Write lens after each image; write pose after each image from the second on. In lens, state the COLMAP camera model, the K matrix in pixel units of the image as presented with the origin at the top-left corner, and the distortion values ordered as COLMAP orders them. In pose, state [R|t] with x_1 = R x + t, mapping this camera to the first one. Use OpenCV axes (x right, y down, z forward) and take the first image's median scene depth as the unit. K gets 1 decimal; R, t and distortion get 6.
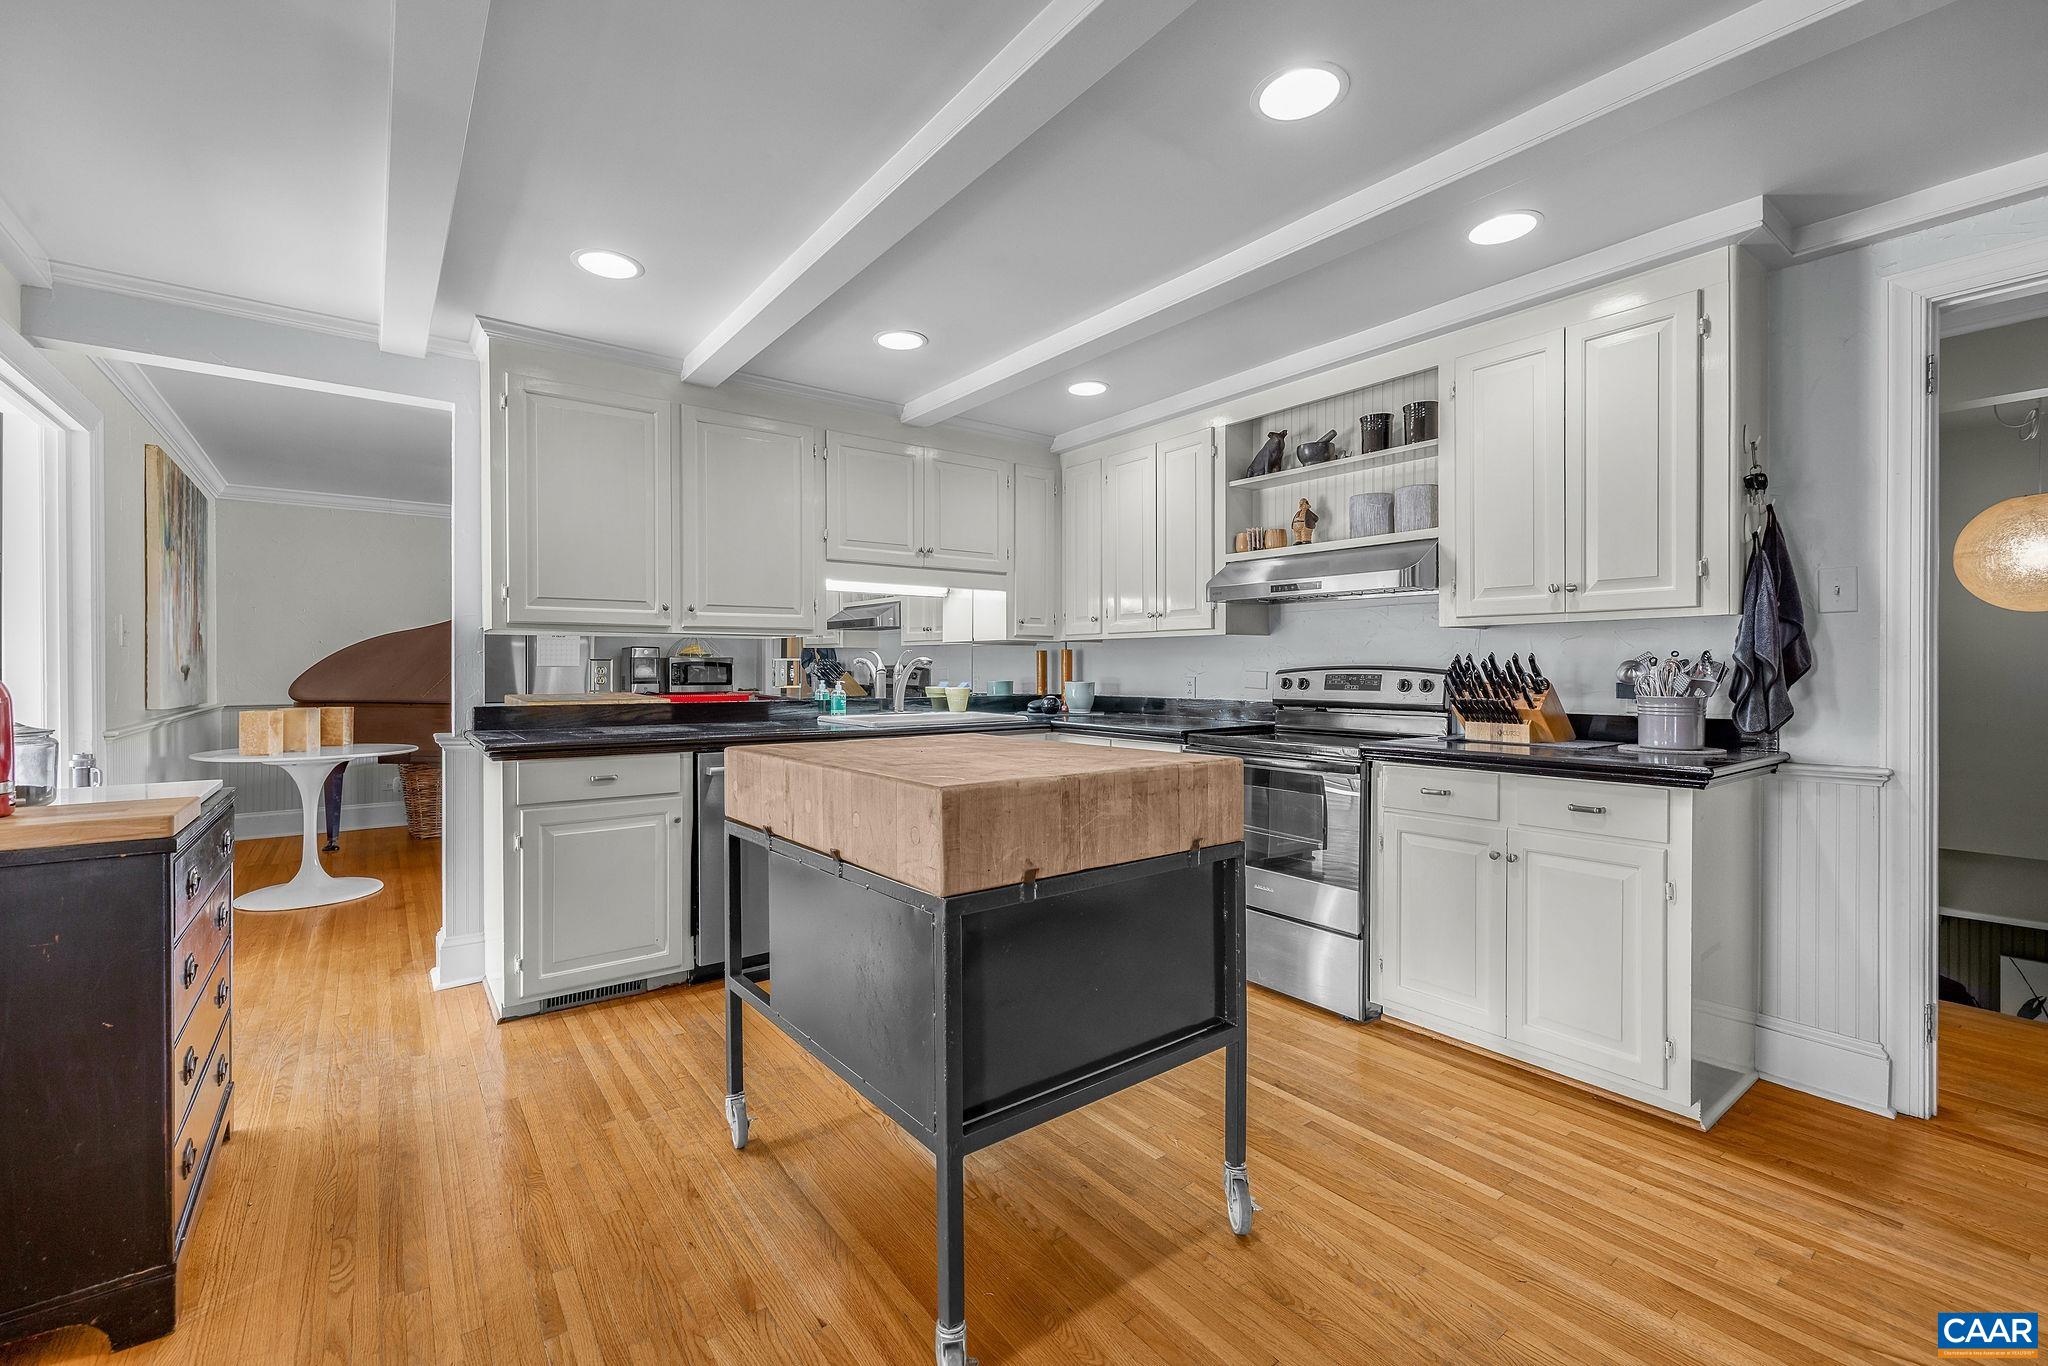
lens RADIAL K [[864.7, 0, 1015.3], [0, 864.7, 675.6], [0, 0, 1]] dist [0.001279, -0.000103]
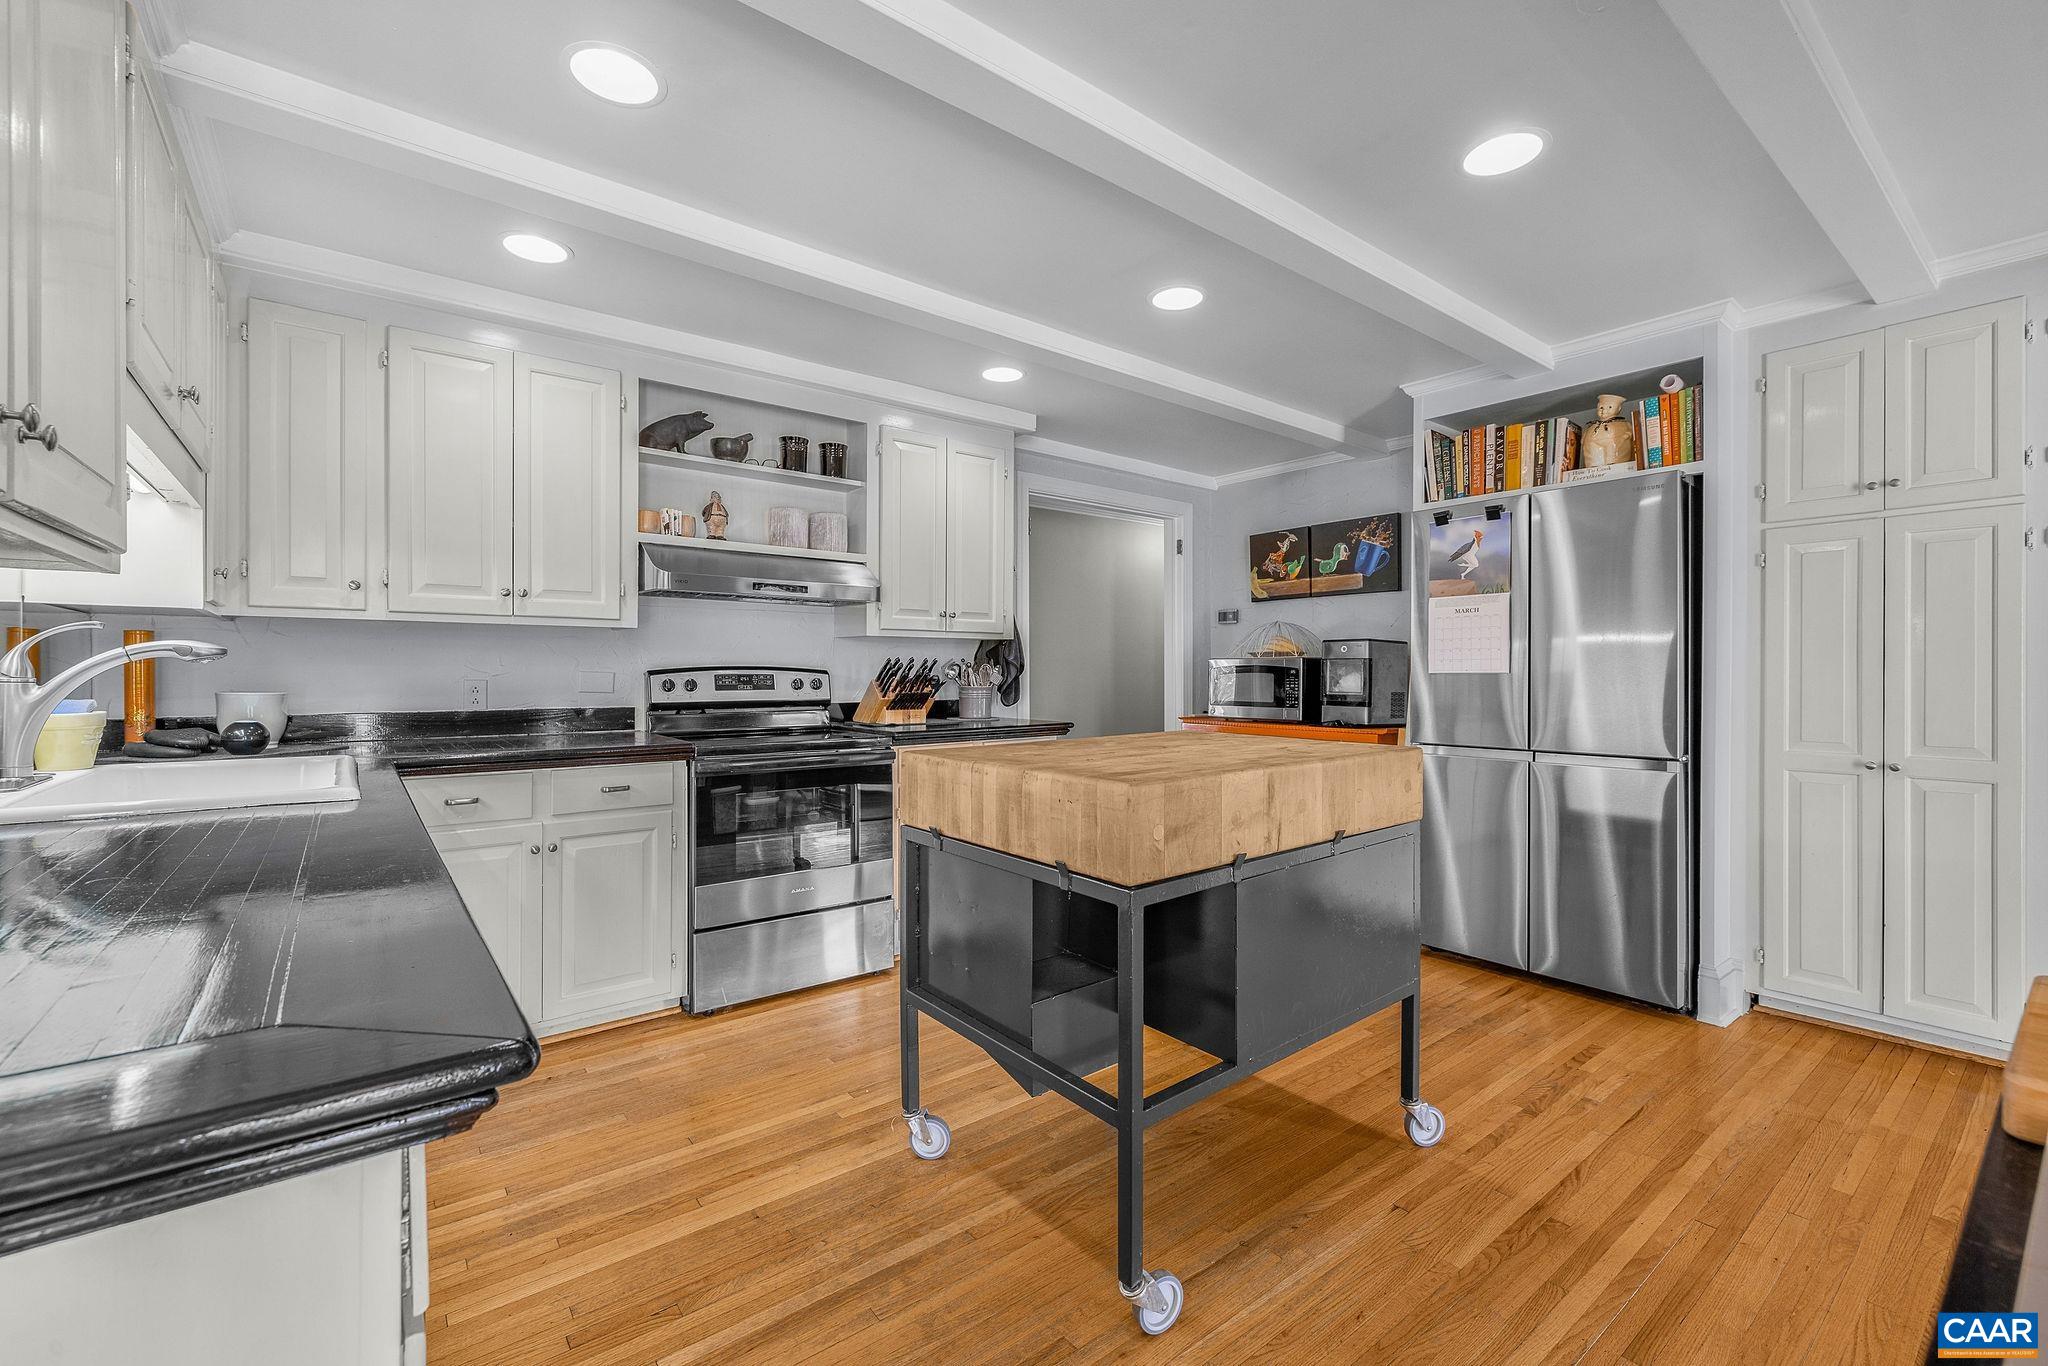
lens RADIAL K [[864.7, 0, 1013.5], [0, 864.7, 674.8], [0, 0, 1]] dist [0.001279, -0.000103]
pose [[-0.021942, -0.000967, 0.999759, -0.661242], [0.009459, 0.999955, 0.001175, 0.000291], [-0.999714, 0.009483, -0.021932, 0.723843]]
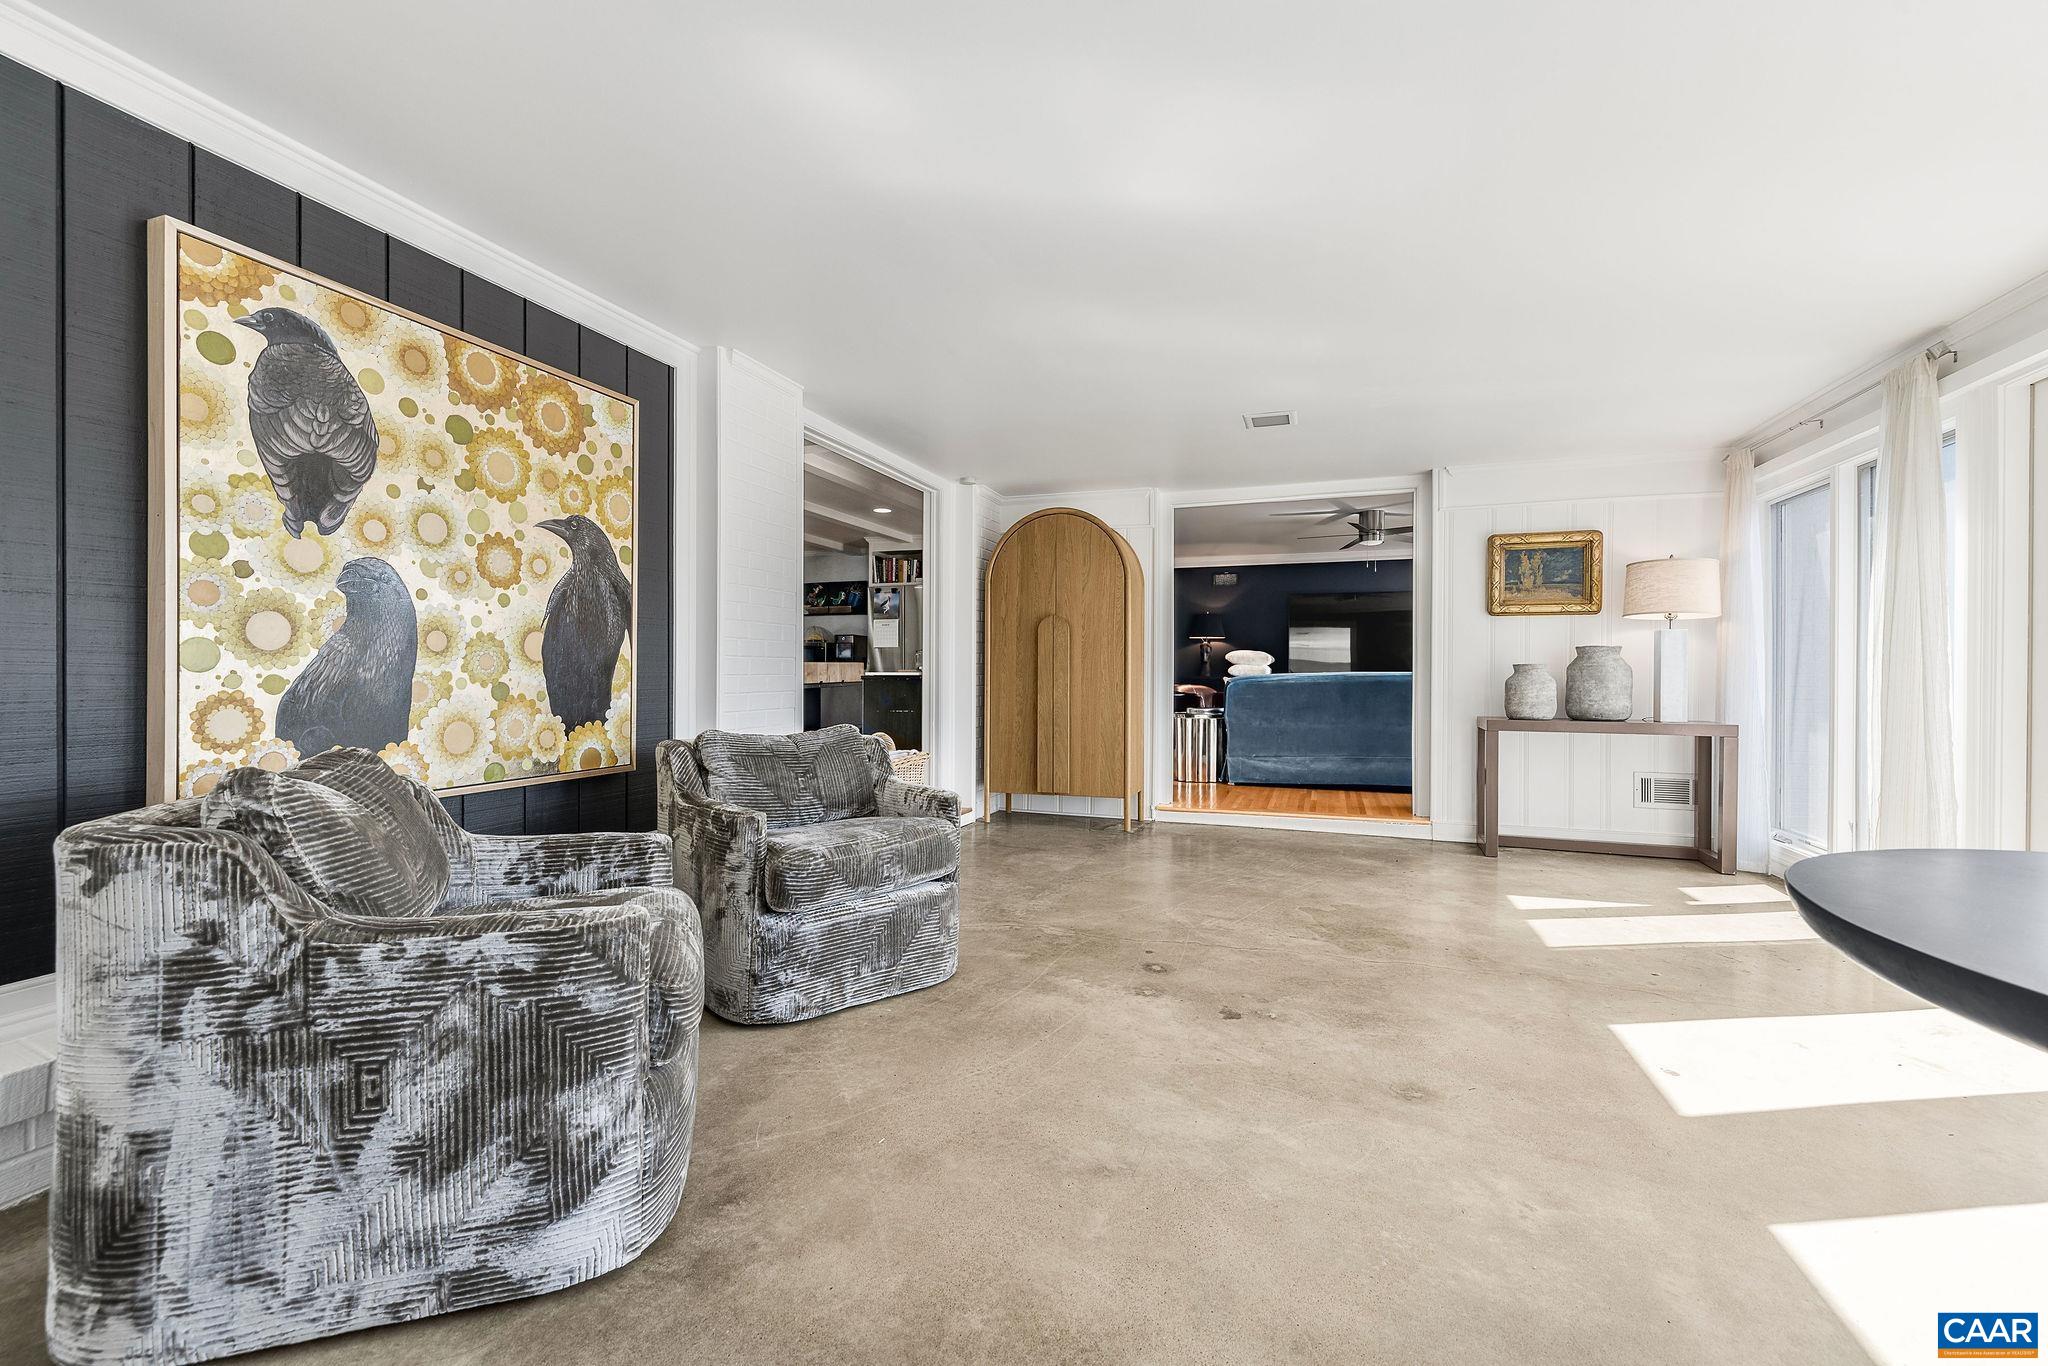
lens RADIAL K [[864.7, 0, 1024.4], [0, 864.7, 676.9], [0, 0, 1]] dist [0.001279, -0.000103]
pose [[-0.559795, -0.004322, 0.828620, -1.536185], [0.009882, 0.999880, 0.011891, 0.040232], [-0.828572, 0.014845, -0.559686, 1.083141]]
